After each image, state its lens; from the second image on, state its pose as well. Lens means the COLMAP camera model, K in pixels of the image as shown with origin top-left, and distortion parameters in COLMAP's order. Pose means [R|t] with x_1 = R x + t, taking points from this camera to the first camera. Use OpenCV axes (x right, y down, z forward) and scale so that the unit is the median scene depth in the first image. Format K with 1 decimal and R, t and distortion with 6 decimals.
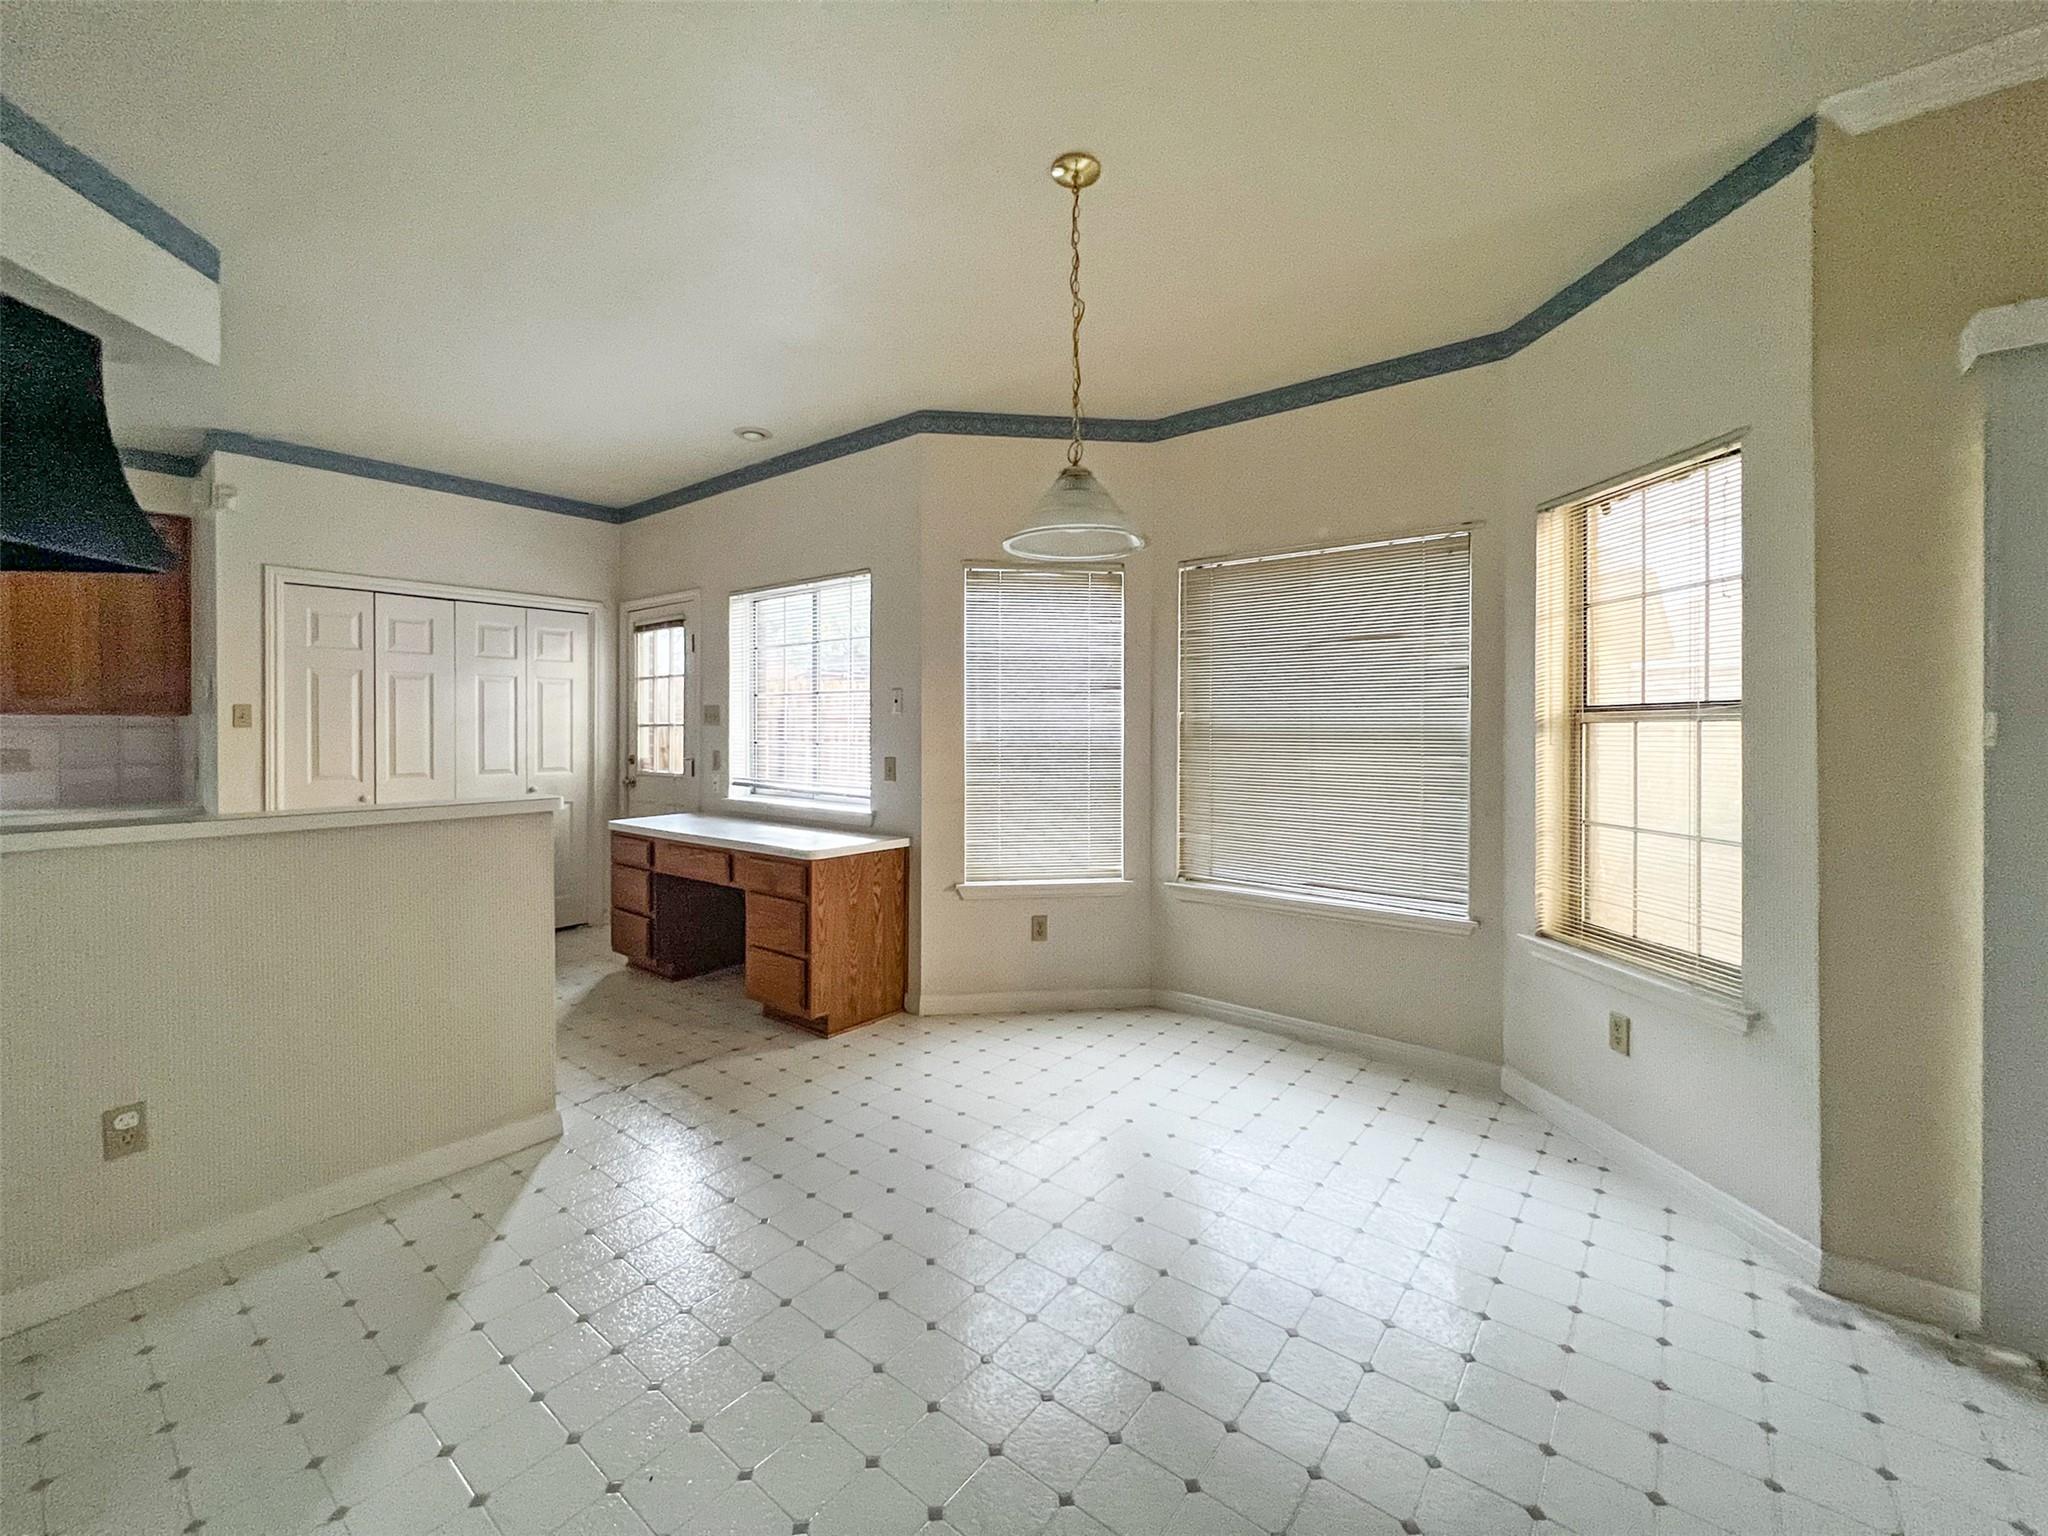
lens RADIAL K [[803.5, 0, 1024.8], [0, 803.5, 729.7], [0, 0, 1]] dist [0.000265, 0.000041]
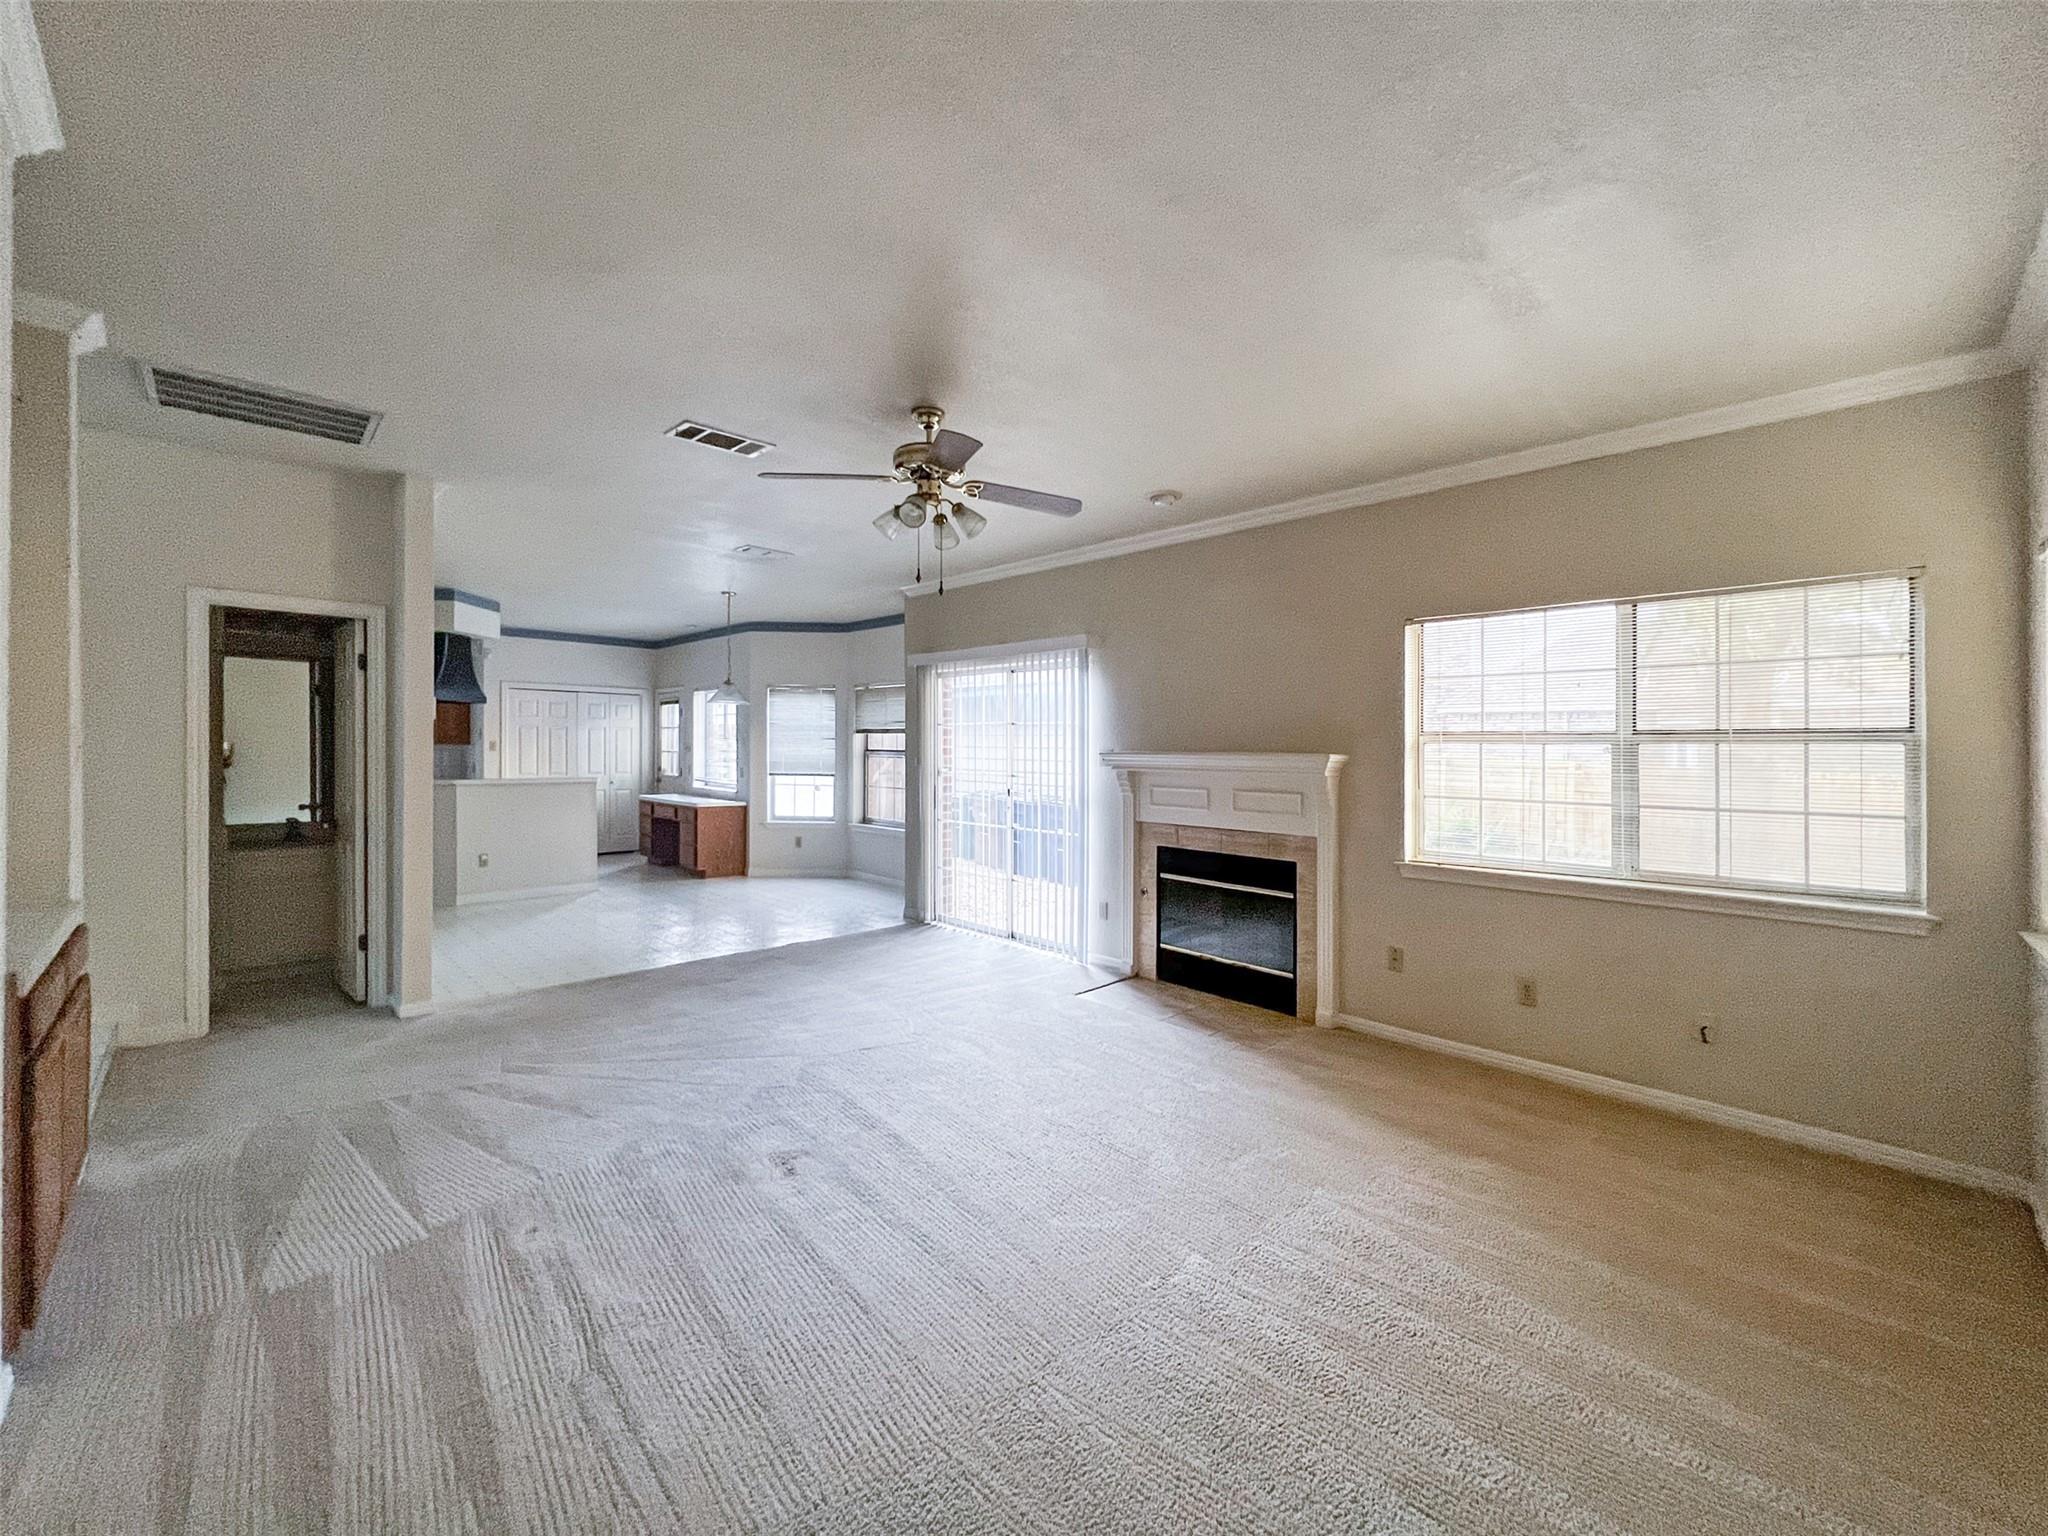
lens RADIAL K [[829.1, 0, 1021.4], [0, 829.1, 752.8], [0, 0, 1]] dist [0.001041, 0.000400]
pose [[0.986992, 0.009408, -0.160494, 0.921062], [-0.008625, 0.999947, 0.005576, -0.026227], [0.160538, -0.004119, 0.987021, -1.122683]]
